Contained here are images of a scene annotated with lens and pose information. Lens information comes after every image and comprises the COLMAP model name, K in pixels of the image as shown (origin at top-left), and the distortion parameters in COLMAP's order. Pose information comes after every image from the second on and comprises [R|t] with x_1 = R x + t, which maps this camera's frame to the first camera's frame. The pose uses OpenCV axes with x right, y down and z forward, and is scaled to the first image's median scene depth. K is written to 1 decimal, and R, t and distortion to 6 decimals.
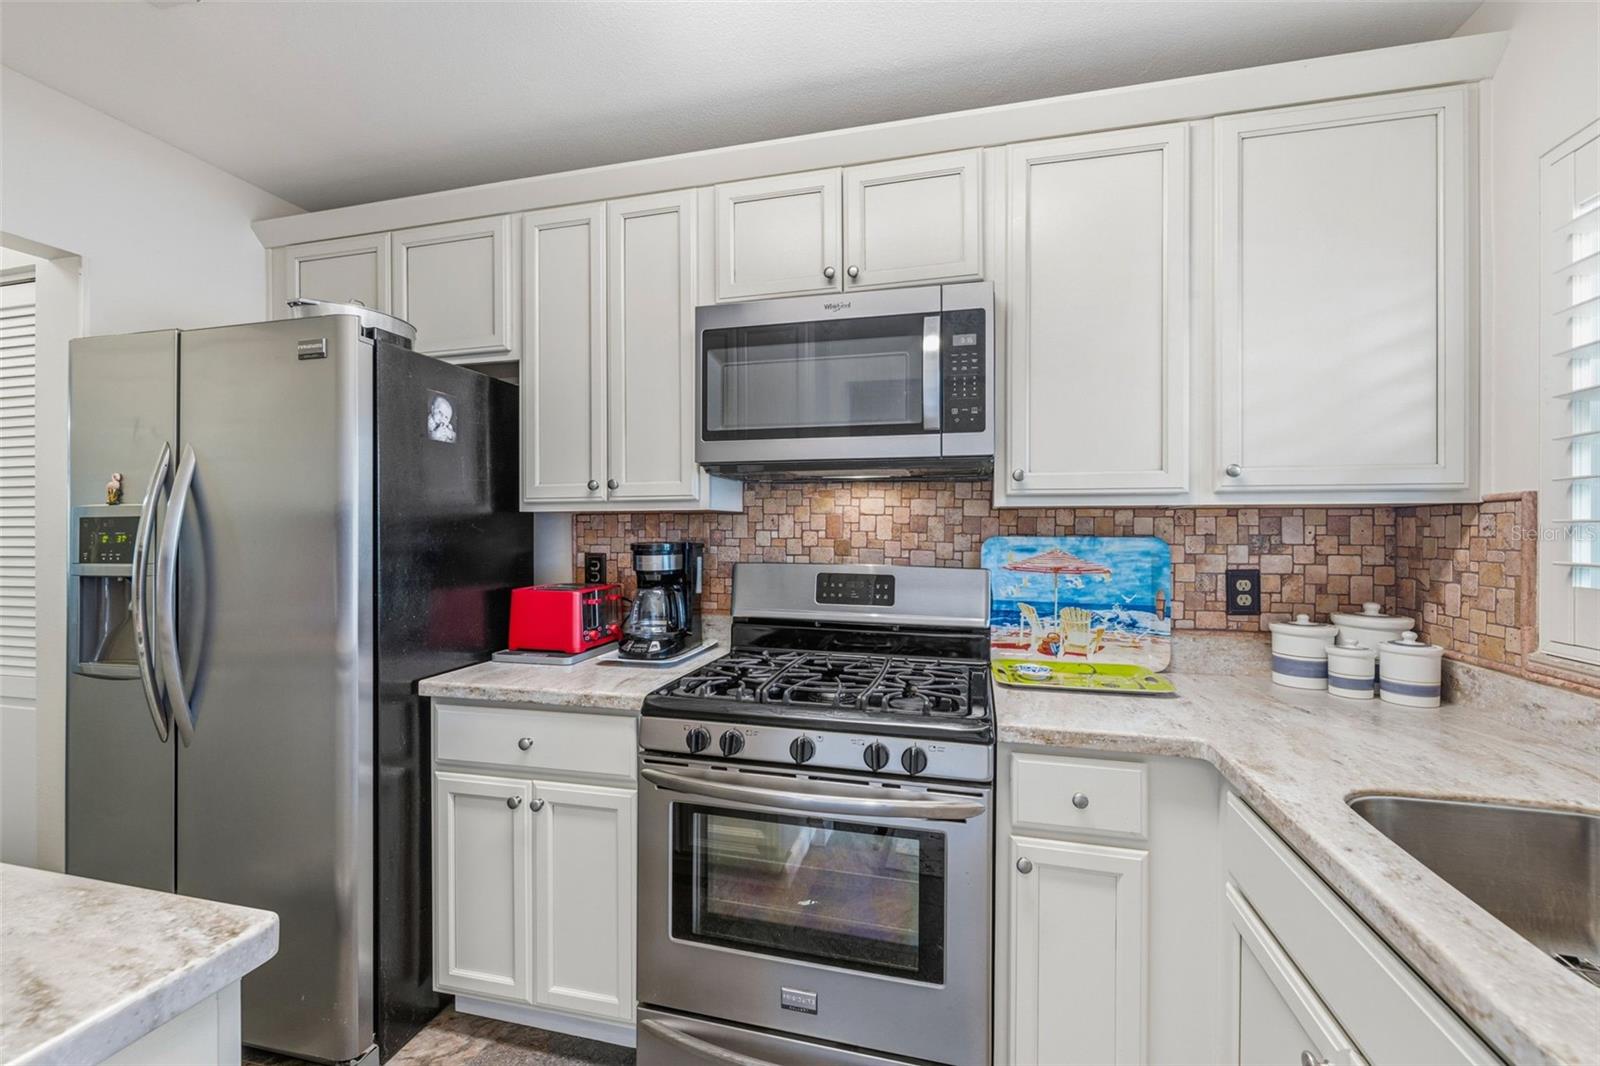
lens RADIAL K [[673.3, 0, 798.5], [0, 673.3, 528.9], [0, 0, 1]] dist [-0.000580, 0.000159]
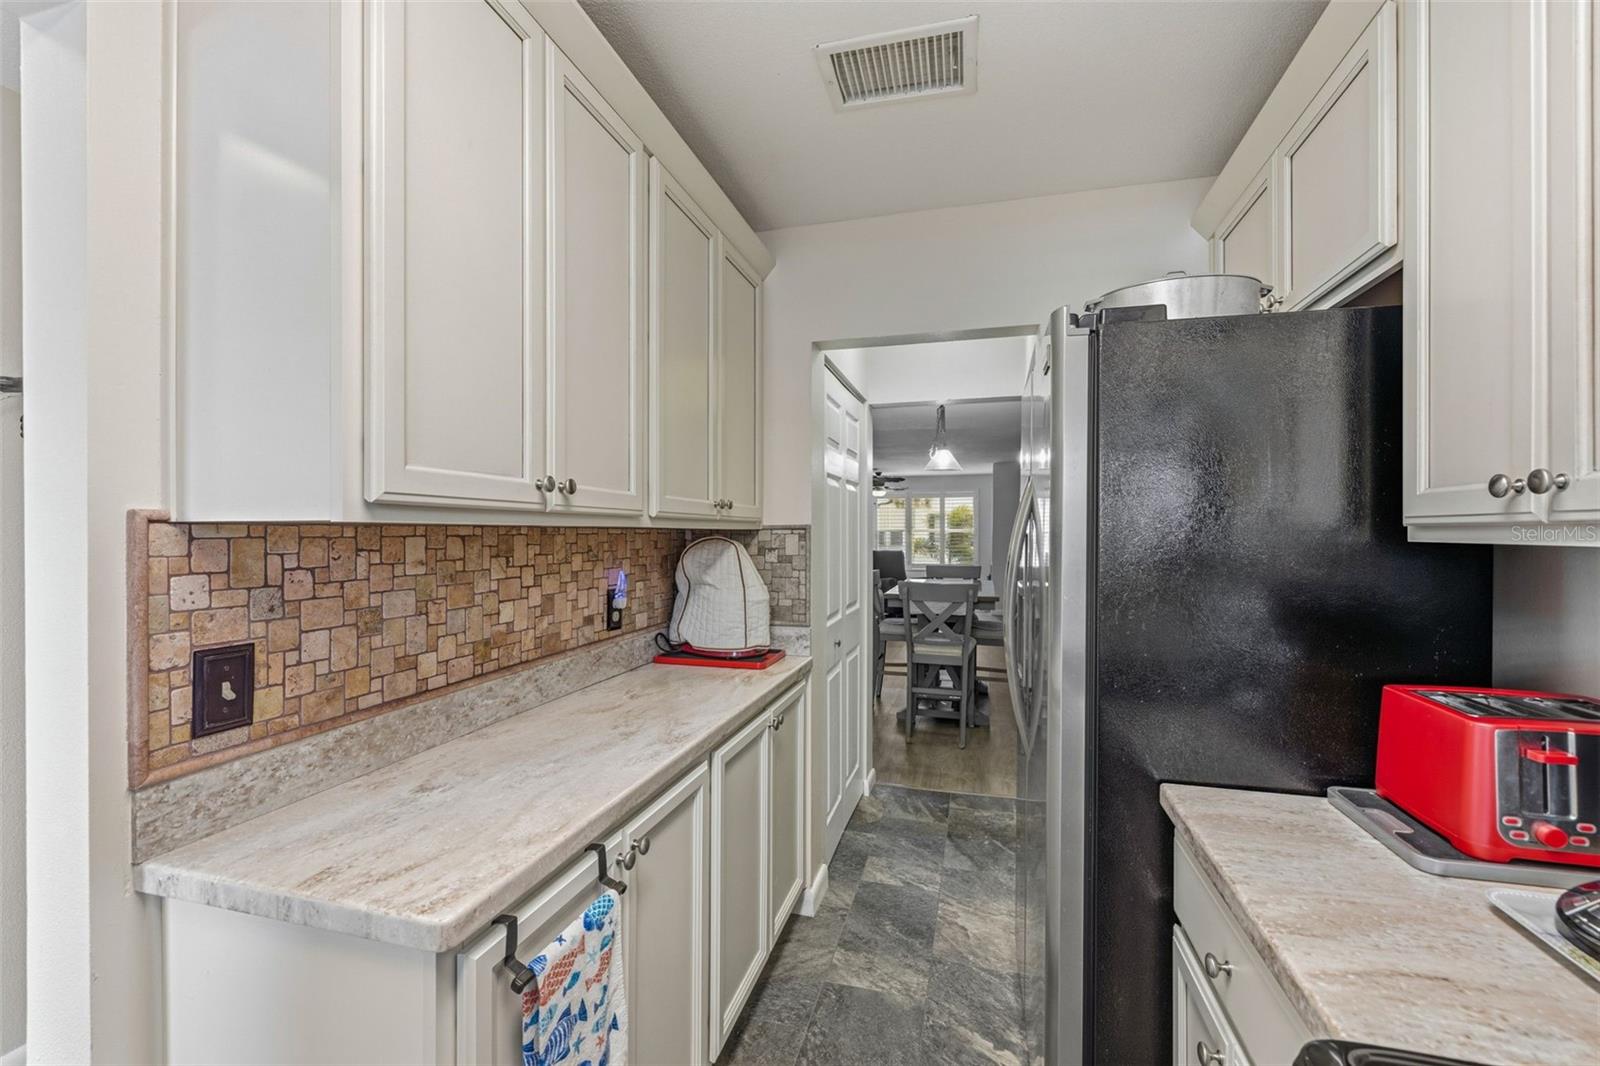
lens RADIAL K [[671.8, 0, 800.0], [0, 671.8, 530.9], [0, 0, 1]] dist [0.000691, 0.000057]
pose [[-0.008800, -0.001115, -0.999961, 0.147220], [-0.001713, 0.999998, -0.001100, -0.039145], [0.999960, 0.001703, -0.008802, 0.613251]]
